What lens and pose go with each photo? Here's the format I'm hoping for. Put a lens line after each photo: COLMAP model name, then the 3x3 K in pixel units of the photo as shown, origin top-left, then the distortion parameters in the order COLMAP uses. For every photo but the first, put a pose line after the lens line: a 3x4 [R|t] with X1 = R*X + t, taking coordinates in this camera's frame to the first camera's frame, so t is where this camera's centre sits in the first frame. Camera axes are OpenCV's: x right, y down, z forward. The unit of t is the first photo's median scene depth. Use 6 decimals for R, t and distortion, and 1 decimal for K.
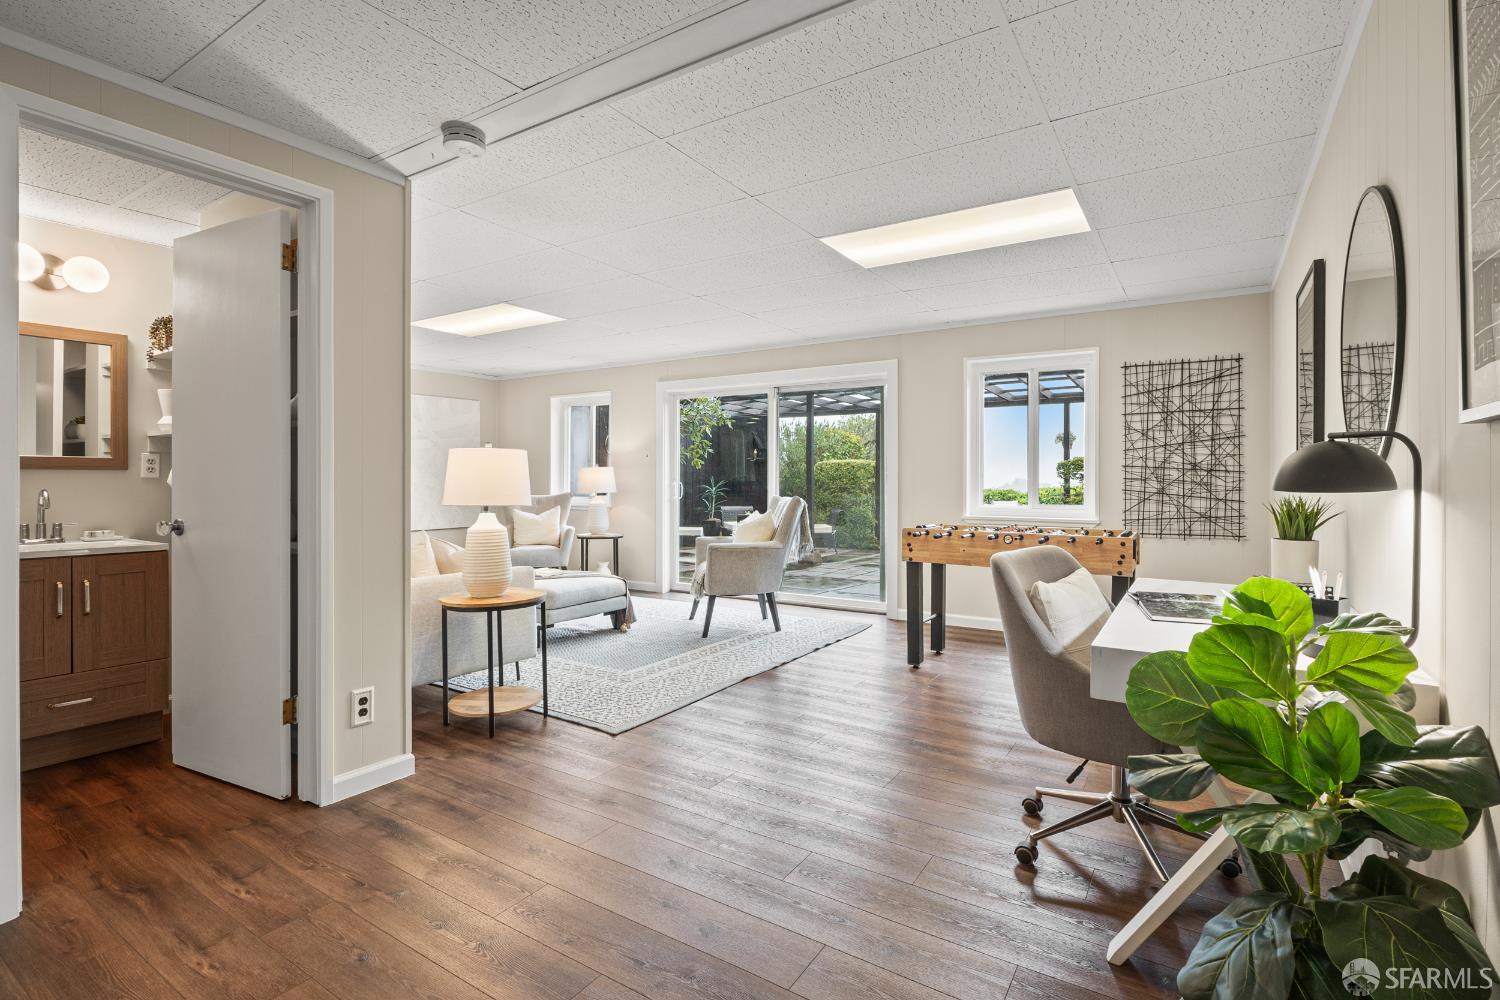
lens RADIAL K [[720.1, 0, 749.3], [0, 720.1, 482.5], [0, 0, 1]] dist [-0.003278, -0.000475]
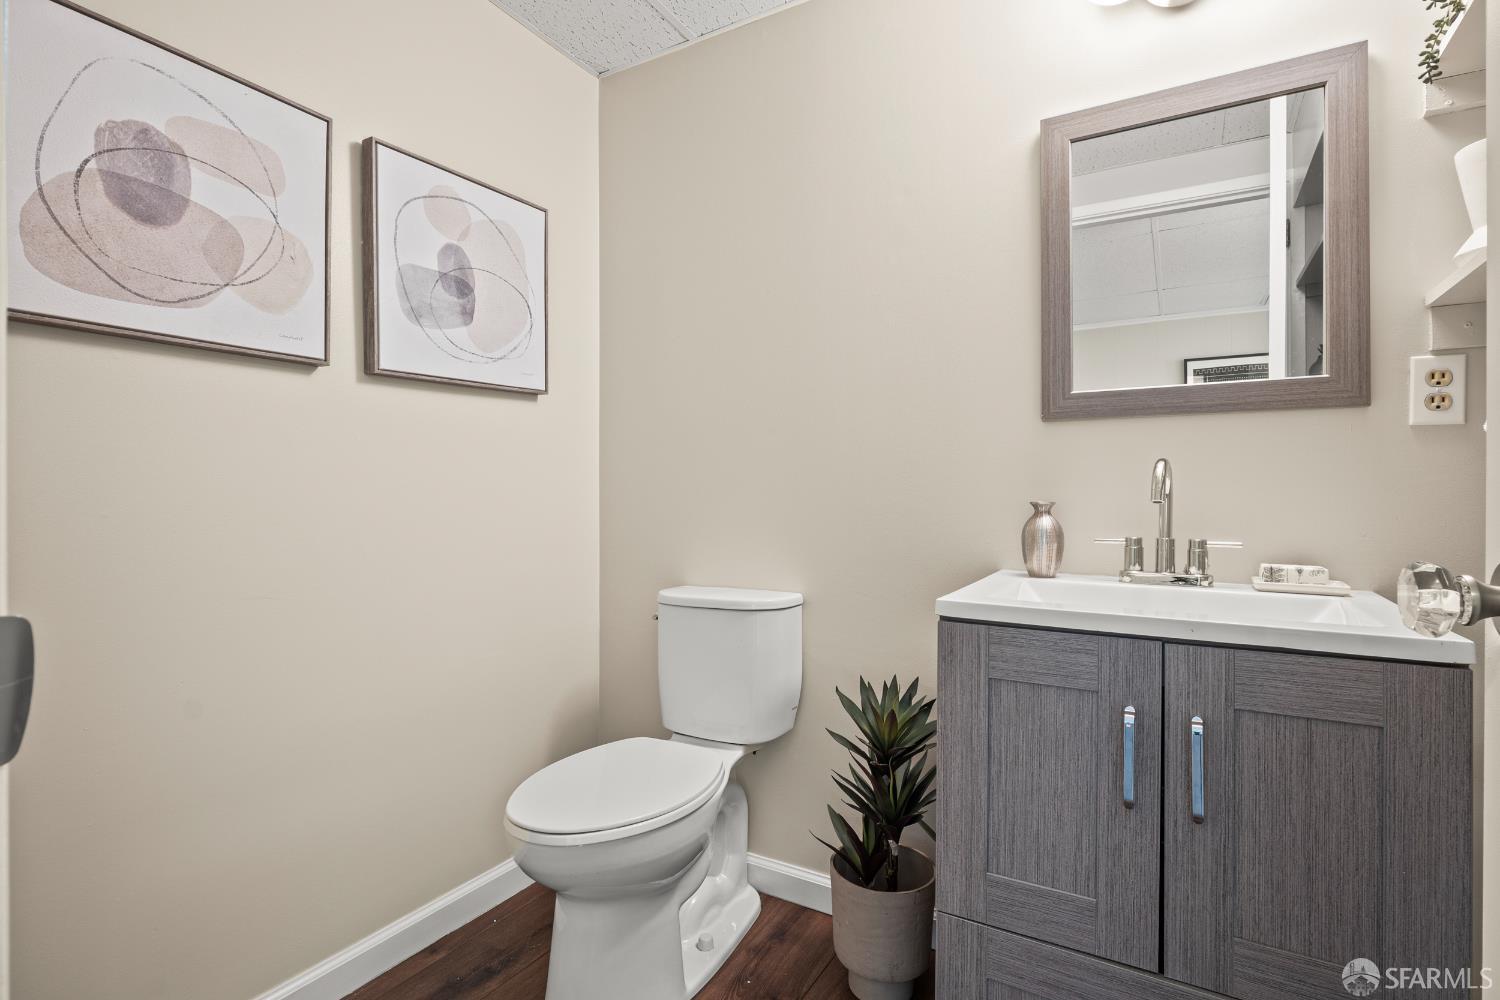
lens RADIAL K [[722.2, 0, 749.3], [0, 722.2, 493.3], [0, 0, 1]] dist [-0.006555, -0.000010]
pose [[0.050963, -0.001587, -0.998699, -0.520840], [-0.000981, 0.999998, -0.001639, 0.028823], [0.998700, 0.001063, 0.050962, 0.672429]]
